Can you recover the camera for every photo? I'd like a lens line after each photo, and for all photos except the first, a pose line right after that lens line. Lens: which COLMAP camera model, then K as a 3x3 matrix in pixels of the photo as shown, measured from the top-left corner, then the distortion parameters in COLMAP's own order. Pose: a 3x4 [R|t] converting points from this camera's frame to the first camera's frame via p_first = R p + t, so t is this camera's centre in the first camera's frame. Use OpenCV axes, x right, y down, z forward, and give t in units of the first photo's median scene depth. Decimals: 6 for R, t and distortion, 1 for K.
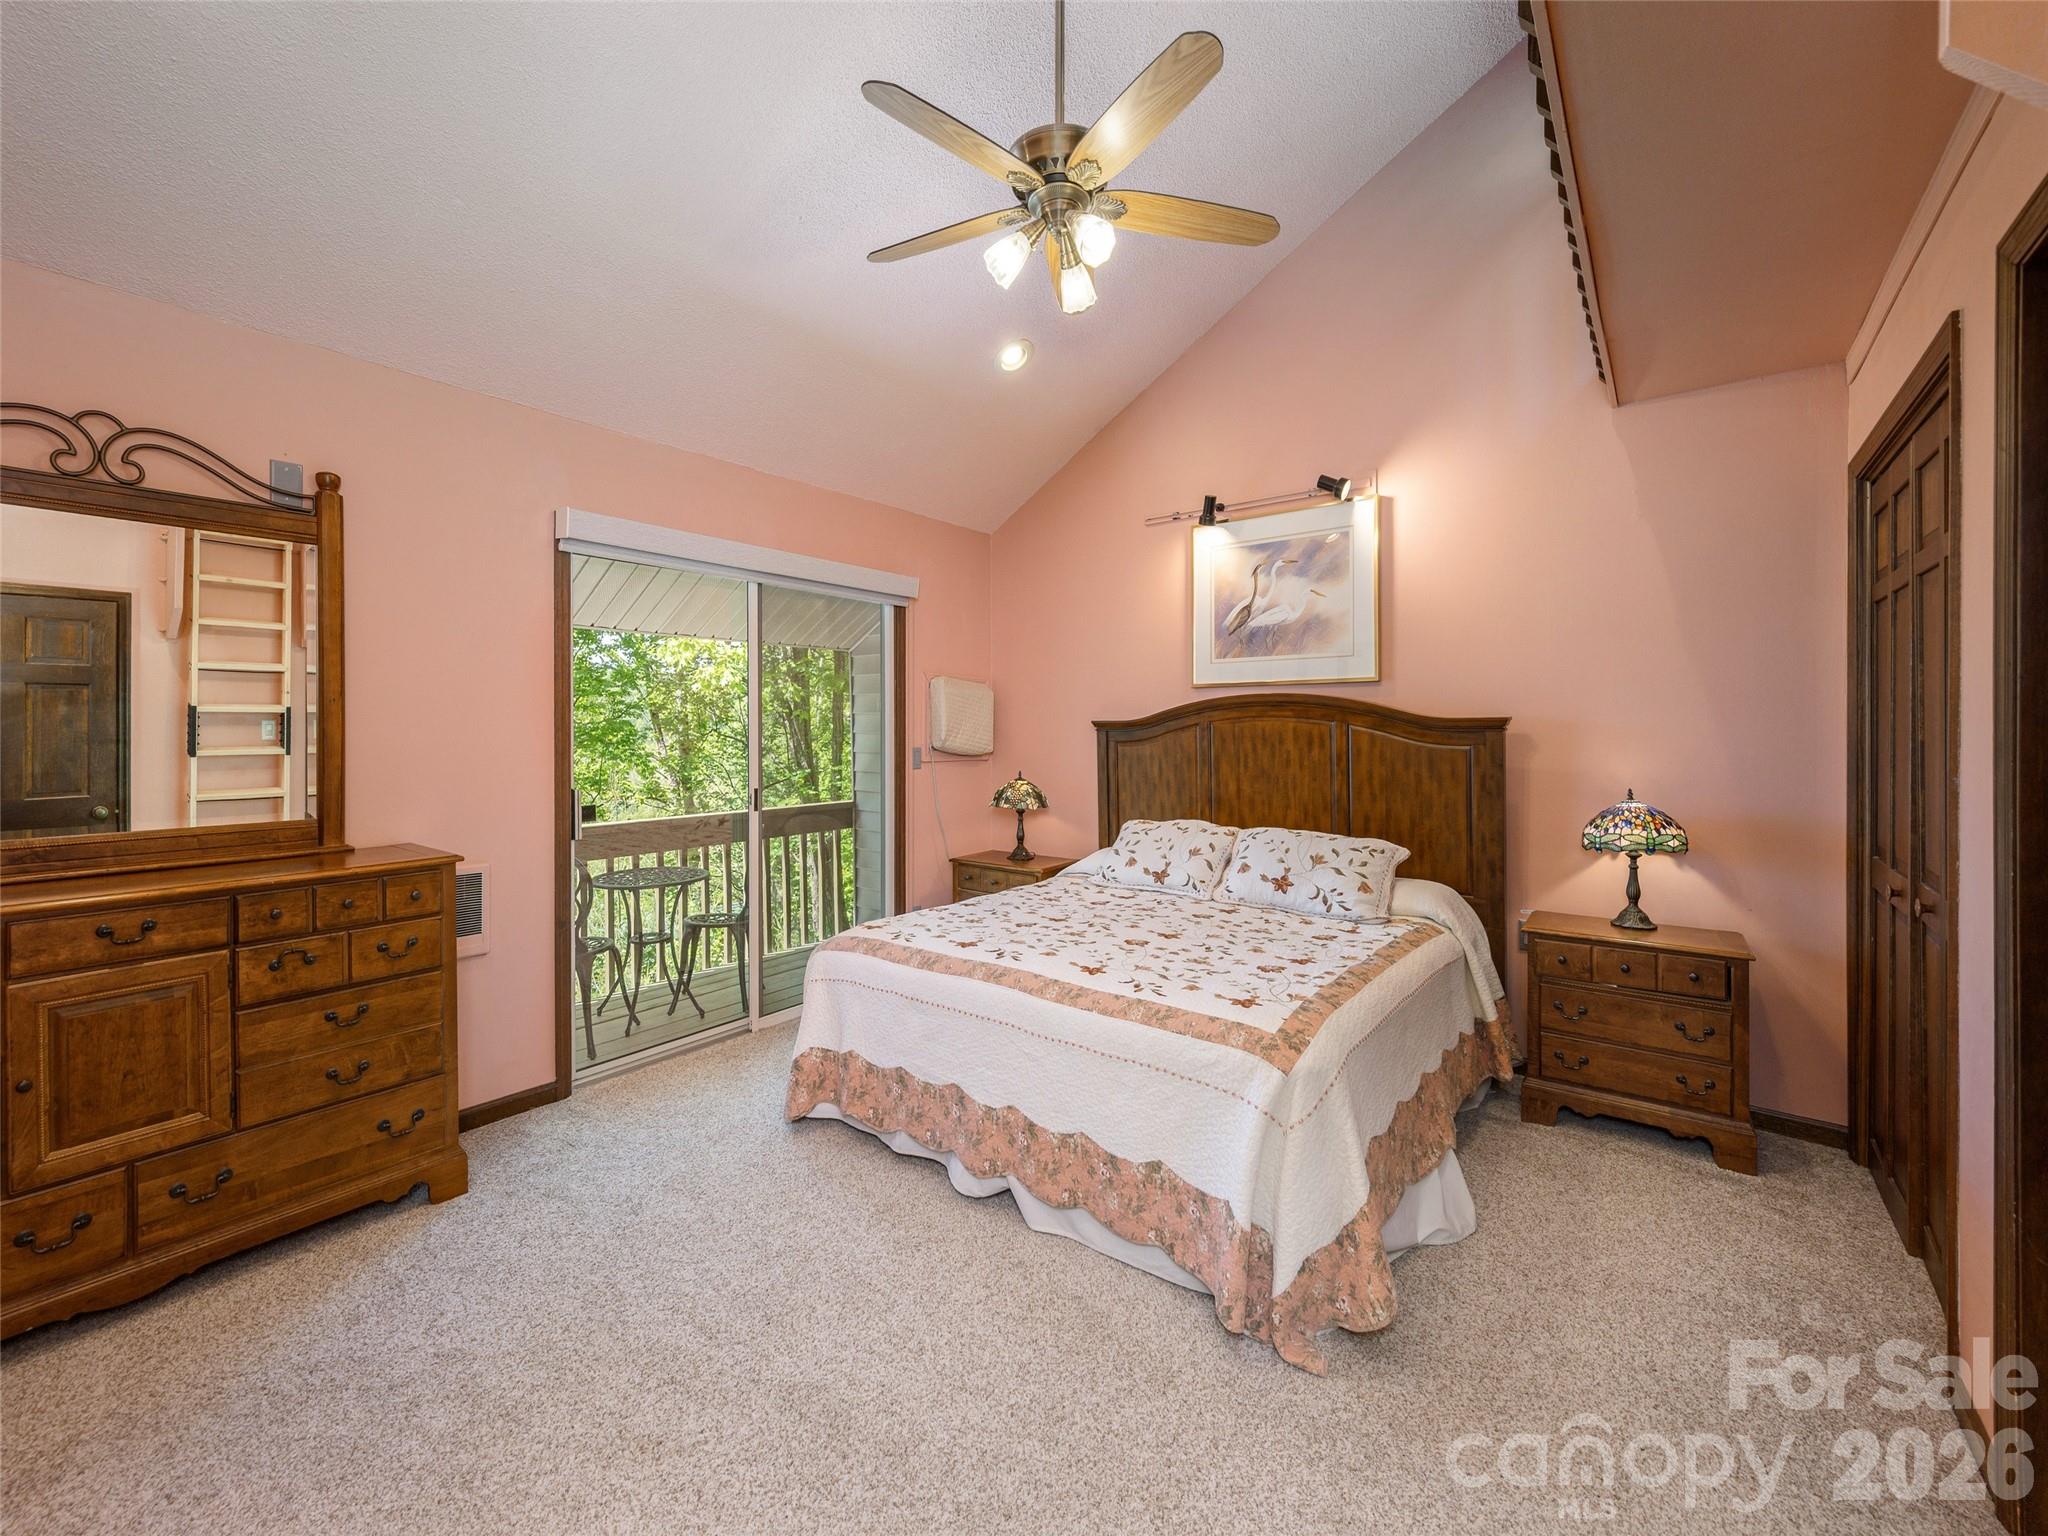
lens RADIAL K [[819.8, 0, 1023.7], [0, 819.8, 734.2], [0, 0, 1]] dist [0.000607, -0.000287]
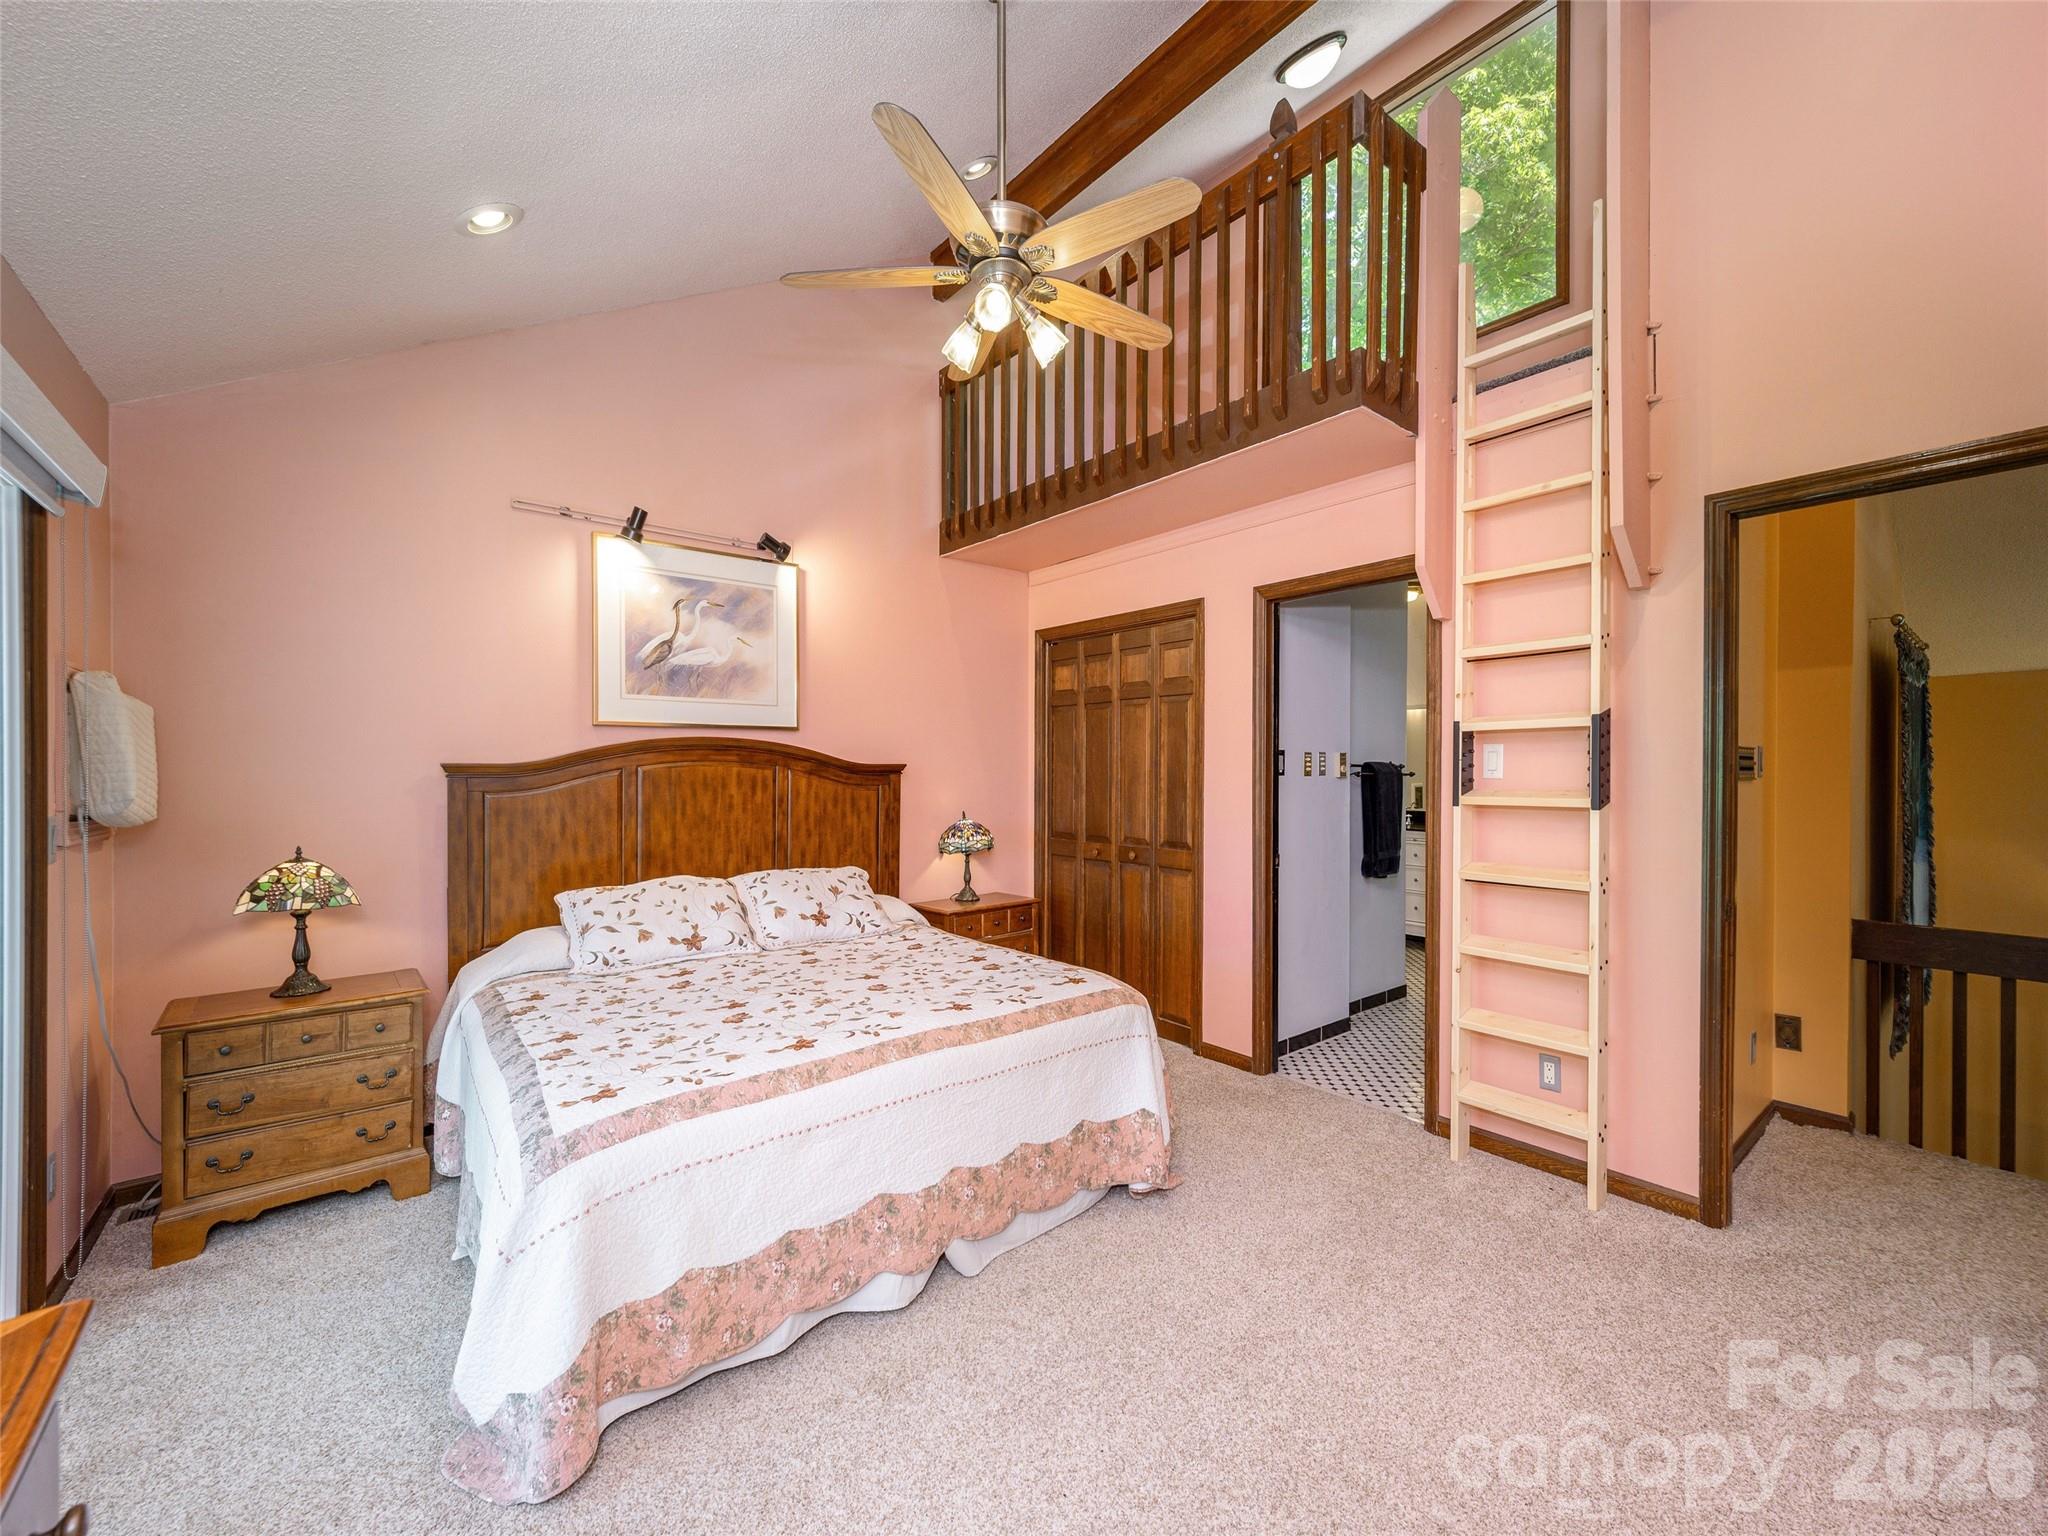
lens RADIAL K [[819.8, 0, 1024.7], [0, 819.8, 764.7], [0, 0, 1]] dist [0.000607, -0.000287]
pose [[0.217373, 0.003028, 0.976084, -0.576204], [0.007175, 0.999963, -0.004700, -0.009528], [-0.976062, 0.008025, 0.217344, 0.432540]]
